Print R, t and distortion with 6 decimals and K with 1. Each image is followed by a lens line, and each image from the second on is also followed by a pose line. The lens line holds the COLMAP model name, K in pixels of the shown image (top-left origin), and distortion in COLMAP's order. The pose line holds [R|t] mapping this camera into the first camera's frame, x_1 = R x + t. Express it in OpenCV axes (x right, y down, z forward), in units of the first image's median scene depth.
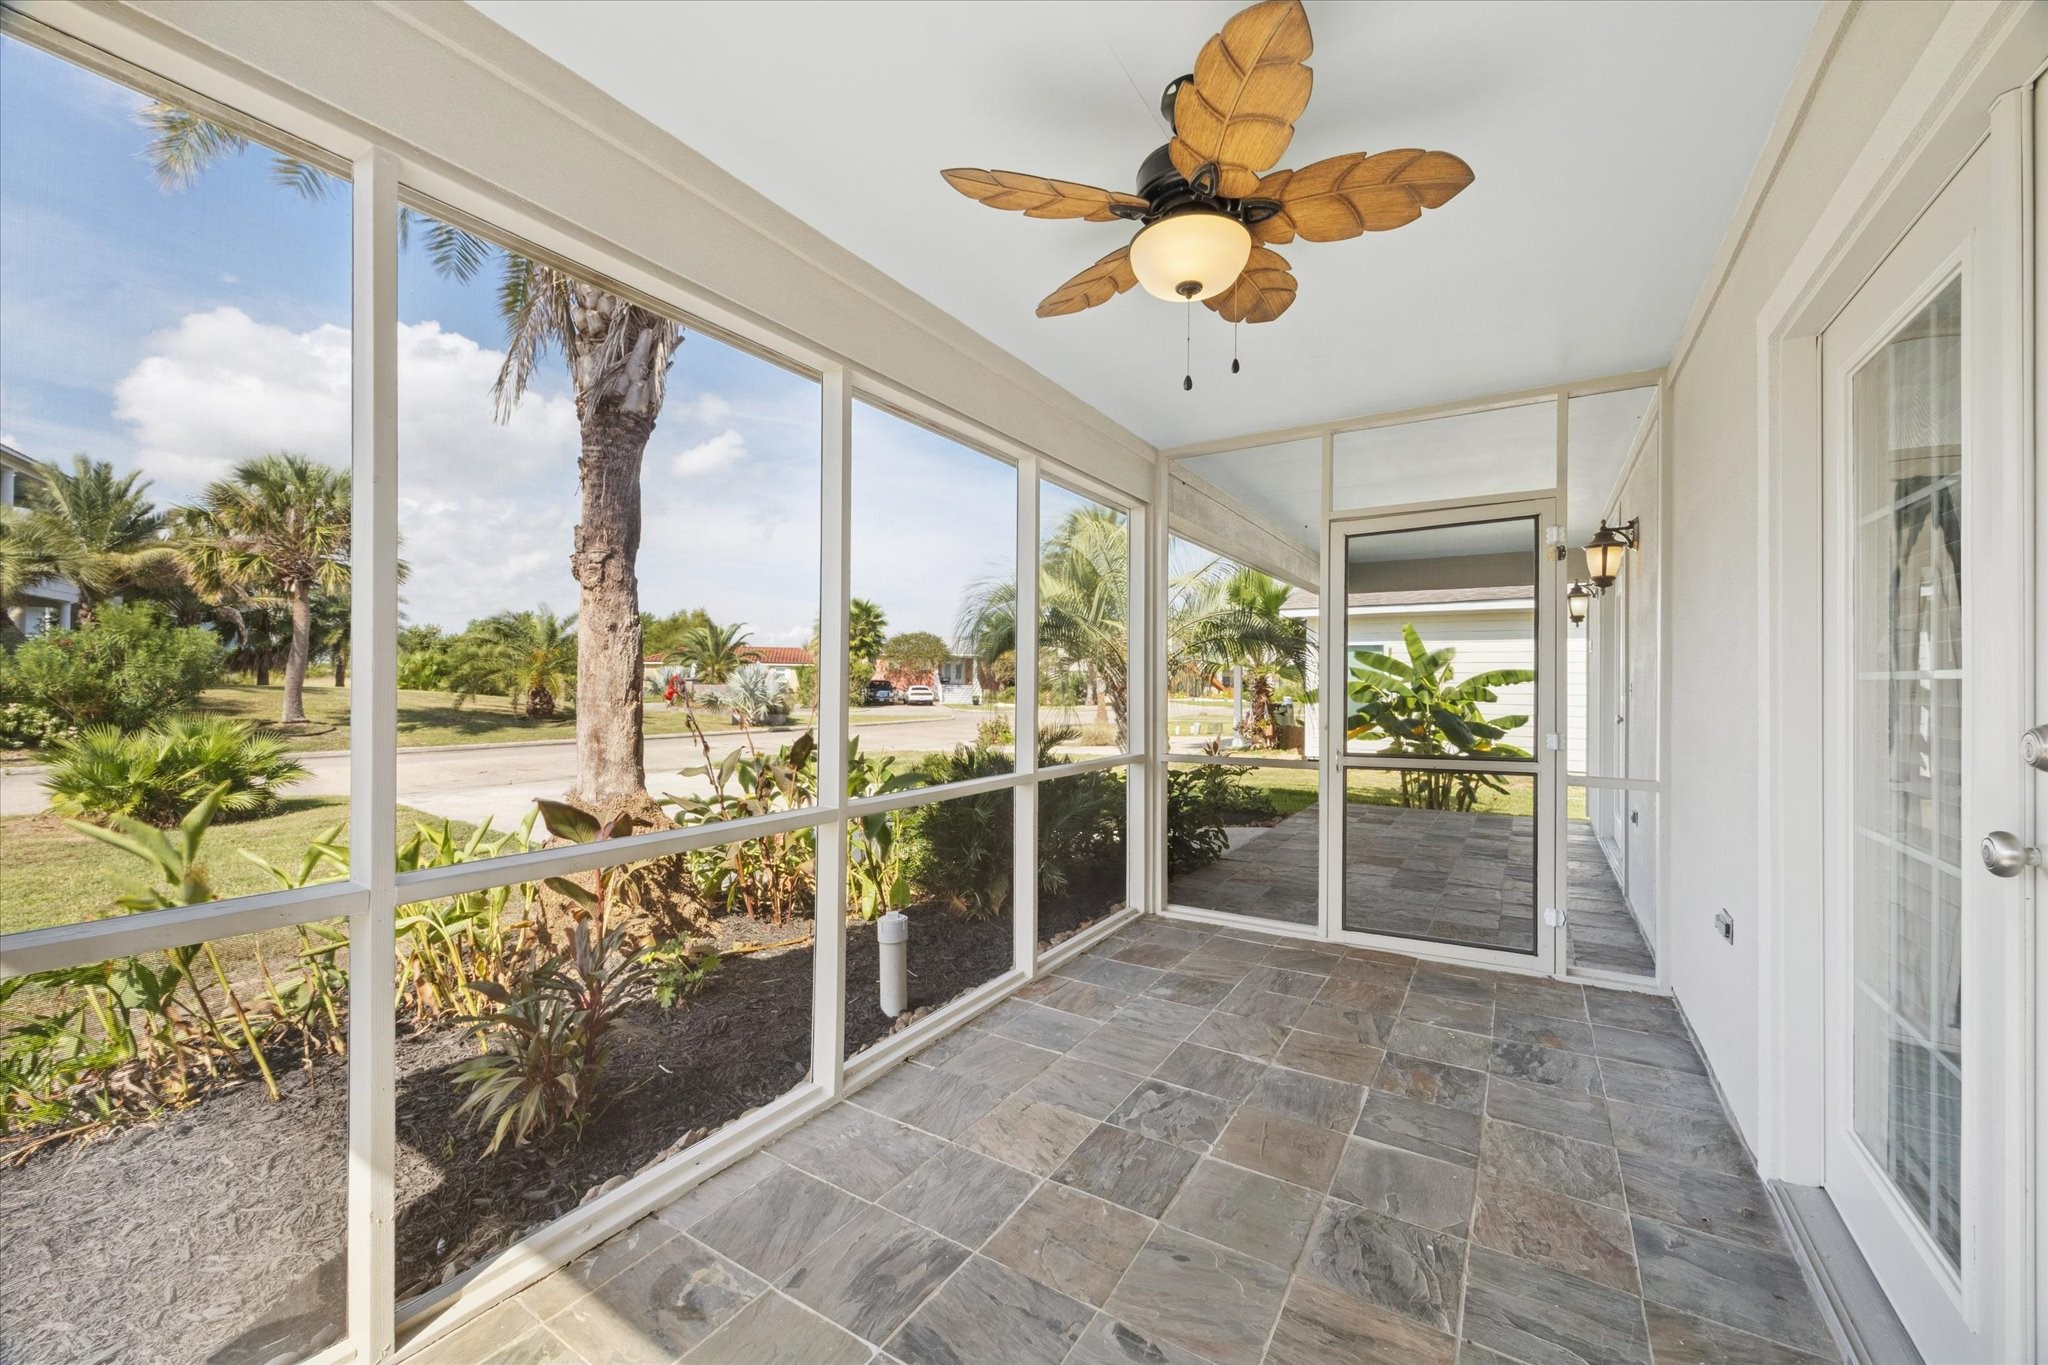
lens RADIAL K [[811.8, 0, 1024.0], [0, 811.8, 682.5], [0, 0, 1]] dist [-0.000153, -0.000011]
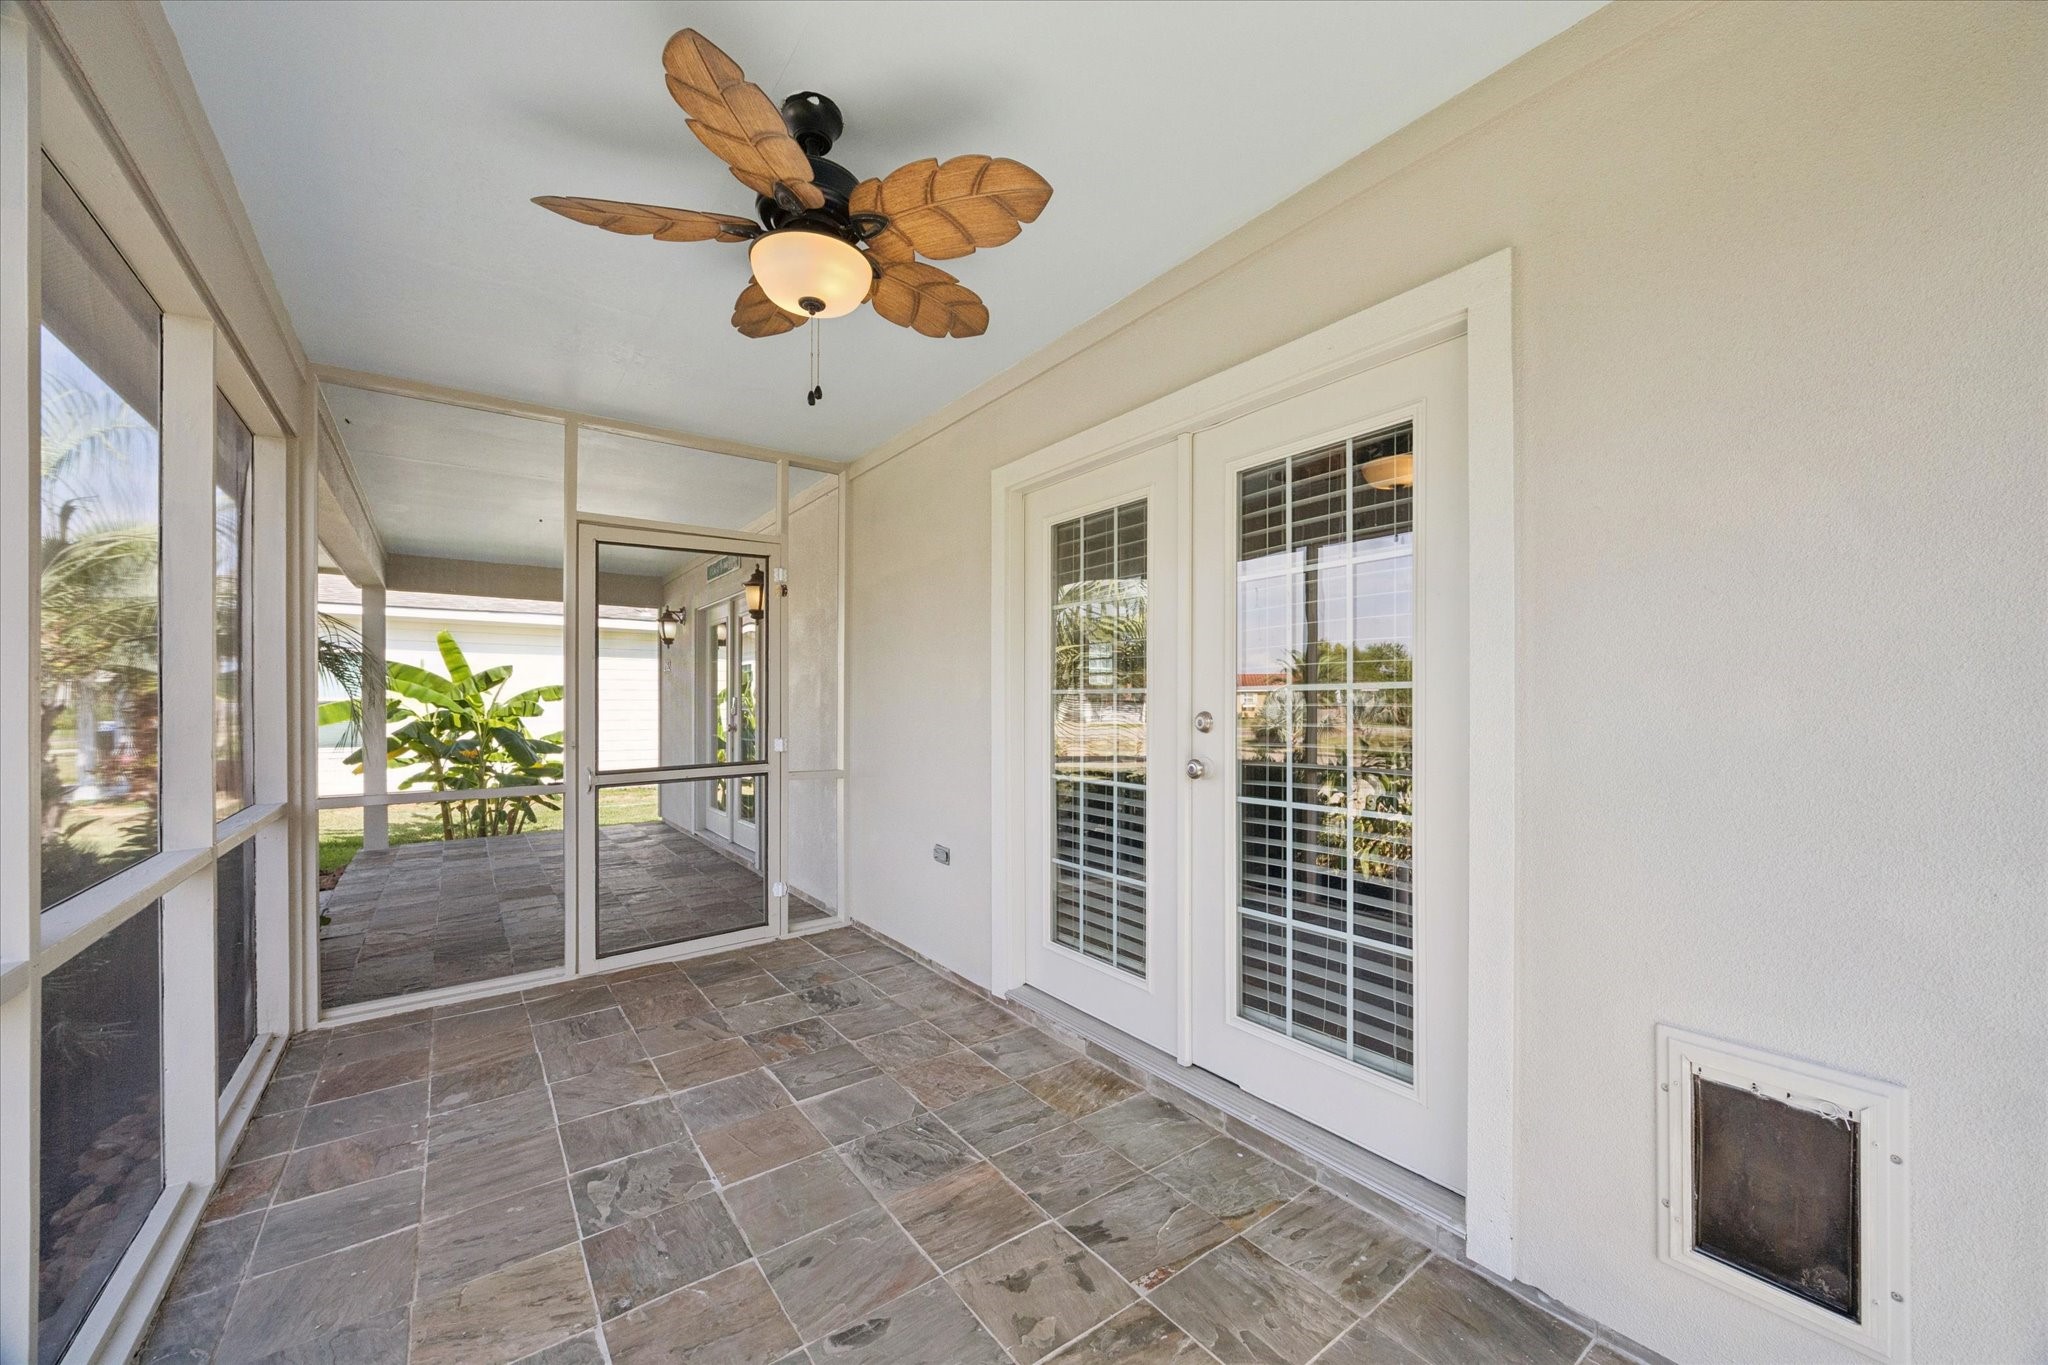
lens RADIAL K [[851.5, 0, 1026.5], [0, 851.5, 708.8], [0, 0, 1]] dist [-0.000496, 0.000057]
pose [[0.308981, -0.011325, 0.951001, -0.451609], [0.001892, 0.999934, 0.011293, 0.004644], [-0.951066, -0.001690, 0.308982, 0.256300]]
